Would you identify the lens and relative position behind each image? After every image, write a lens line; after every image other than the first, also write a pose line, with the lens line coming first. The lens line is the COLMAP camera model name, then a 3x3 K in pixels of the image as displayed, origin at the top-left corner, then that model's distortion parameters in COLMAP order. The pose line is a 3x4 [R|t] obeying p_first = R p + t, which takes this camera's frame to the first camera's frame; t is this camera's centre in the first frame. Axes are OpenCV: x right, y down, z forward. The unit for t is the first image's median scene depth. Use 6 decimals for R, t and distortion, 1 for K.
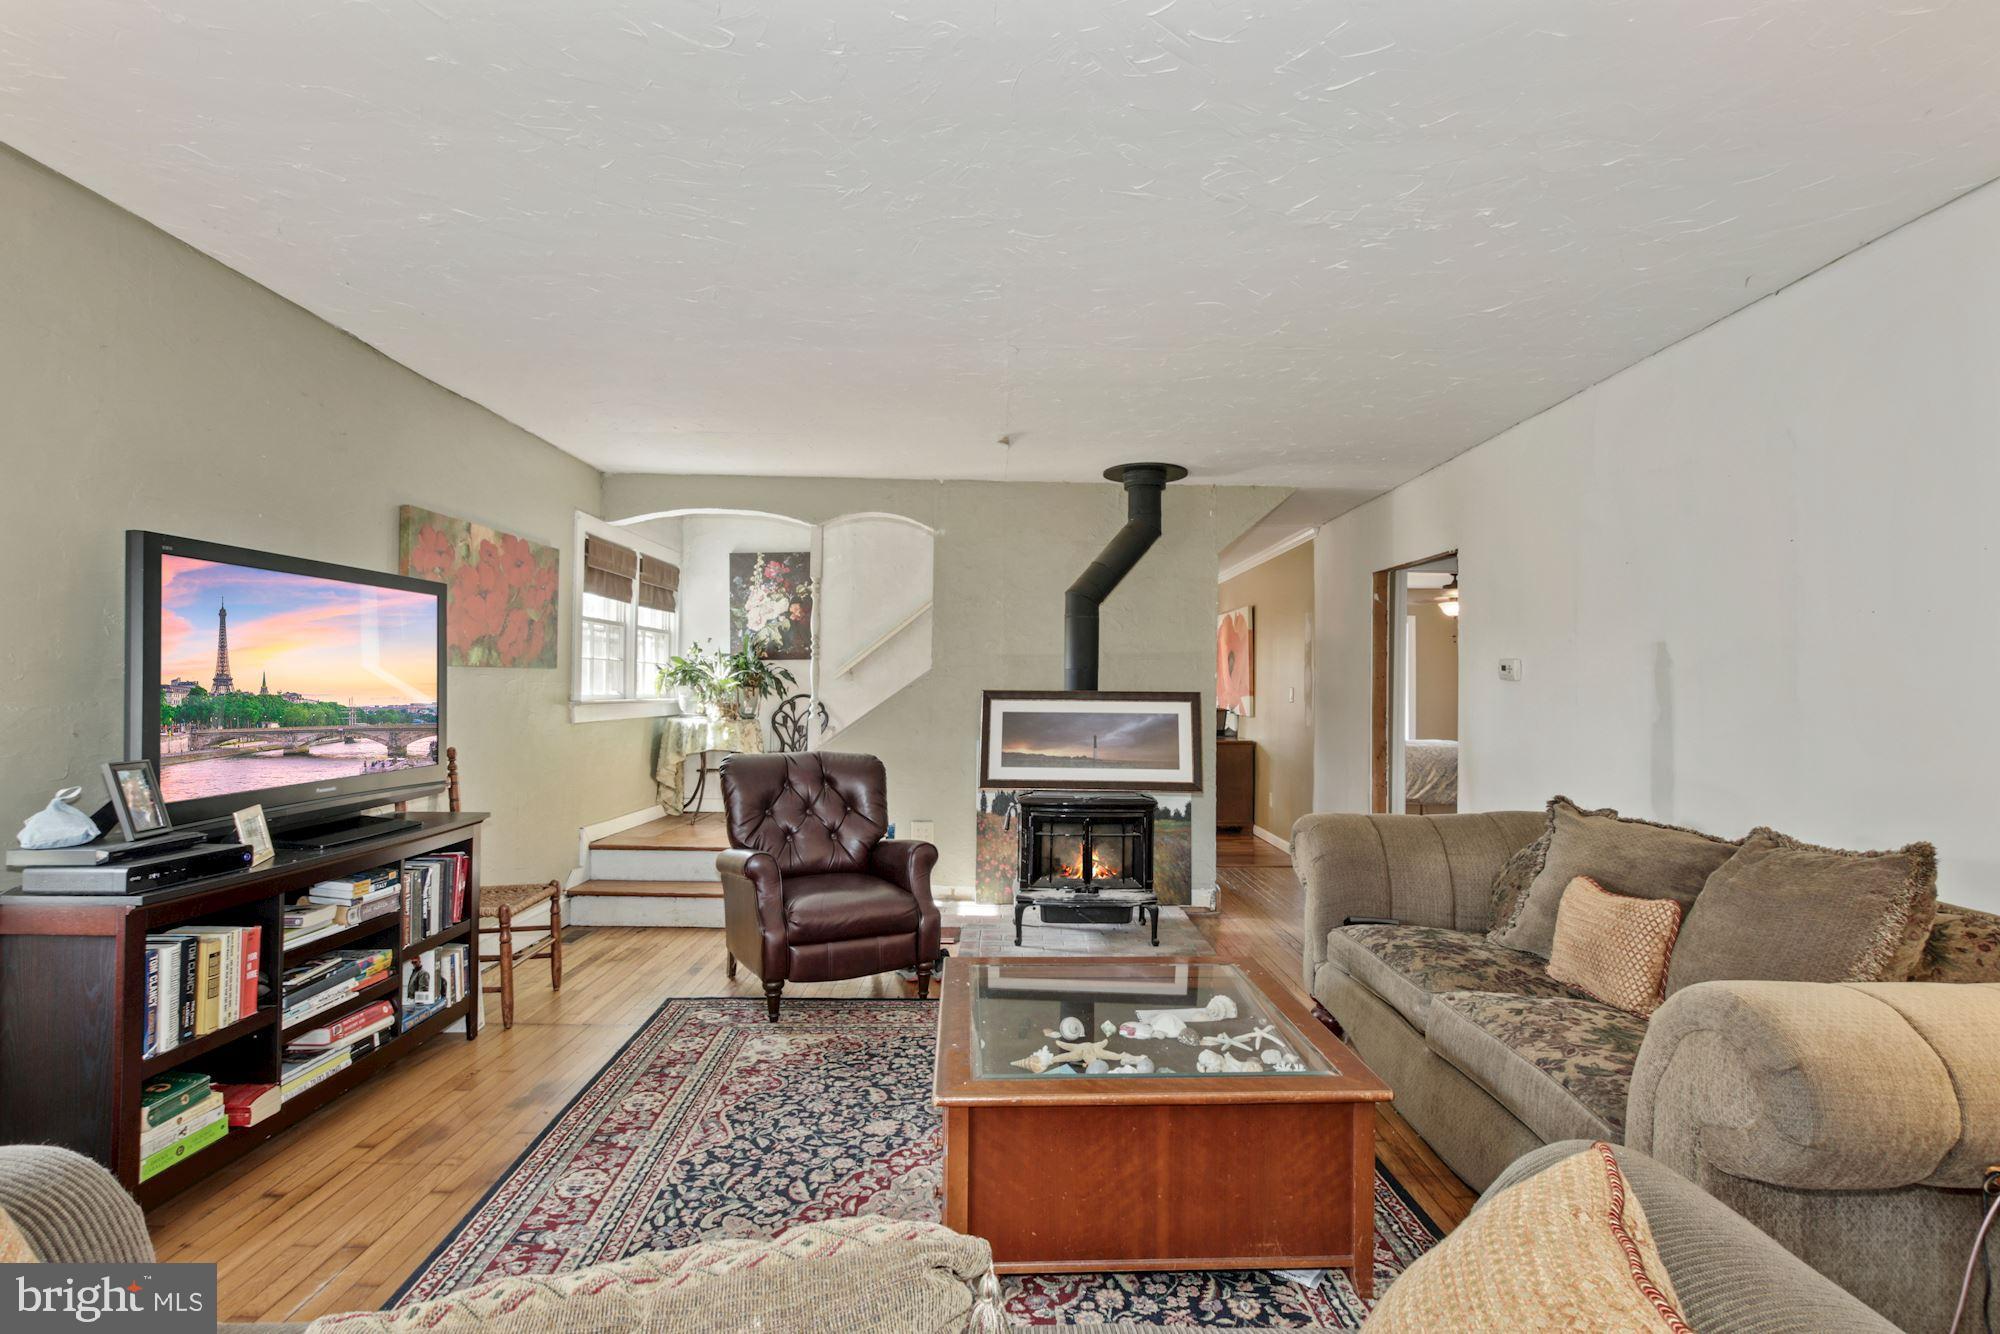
lens RADIAL K [[929.5, 0, 1001.6], [0, 929.5, 685.0], [0, 0, 1]] dist [0.003039, 0.002850]
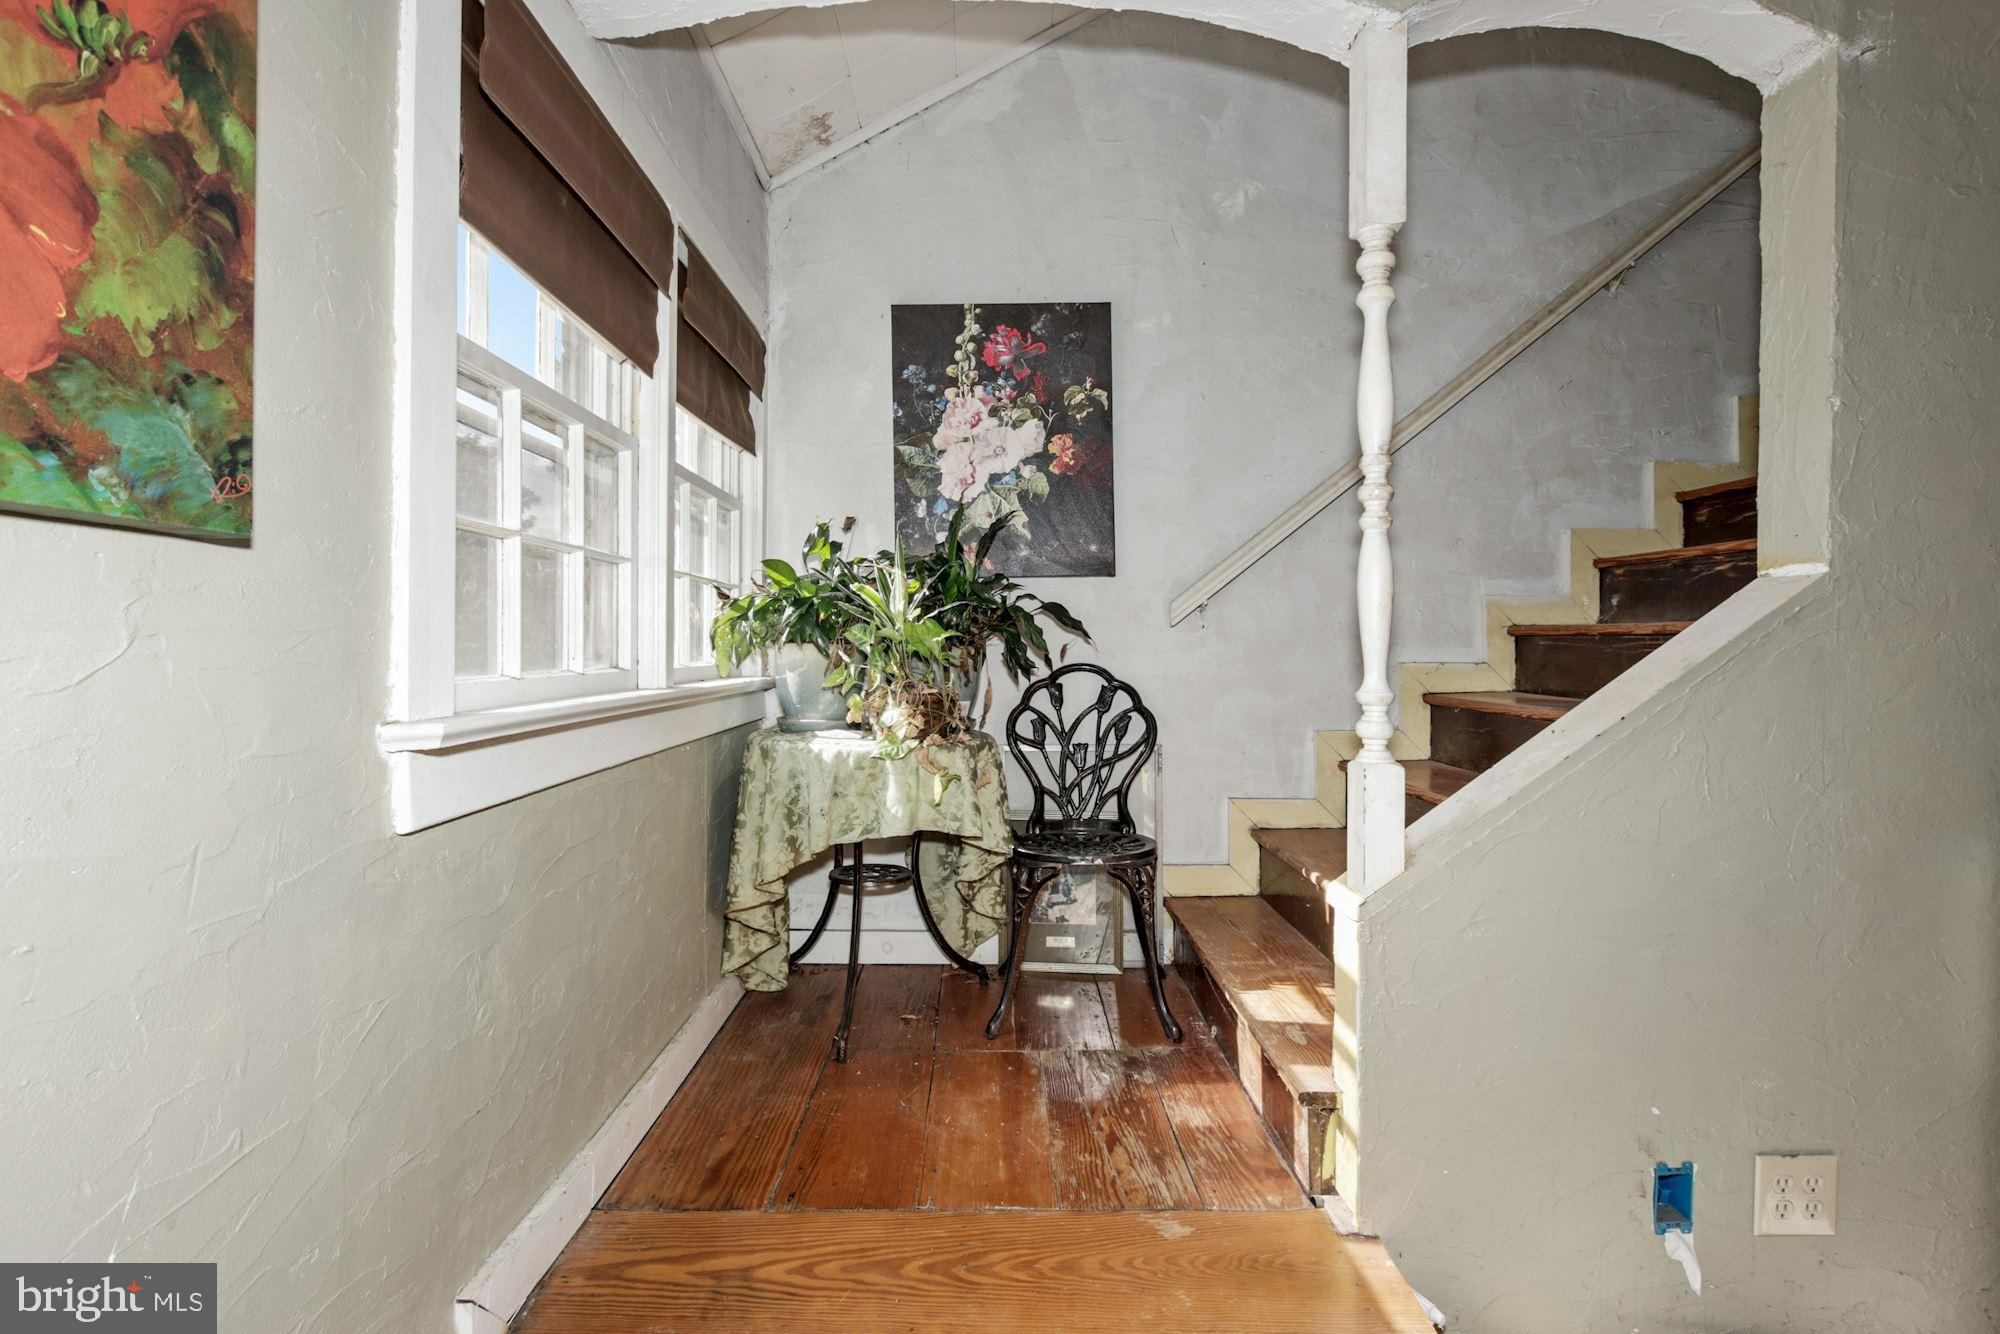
lens RADIAL K [[929.5, 0, 998.4], [0, 929.5, 652.5], [0, 0, 1]] dist [0.003039, 0.002850]
pose [[0.999882, 0.001160, 0.015292, -0.289718], [-0.001398, 0.999878, 0.015582, -0.001366], [-0.015272, -0.015602, 0.999762, 0.689425]]
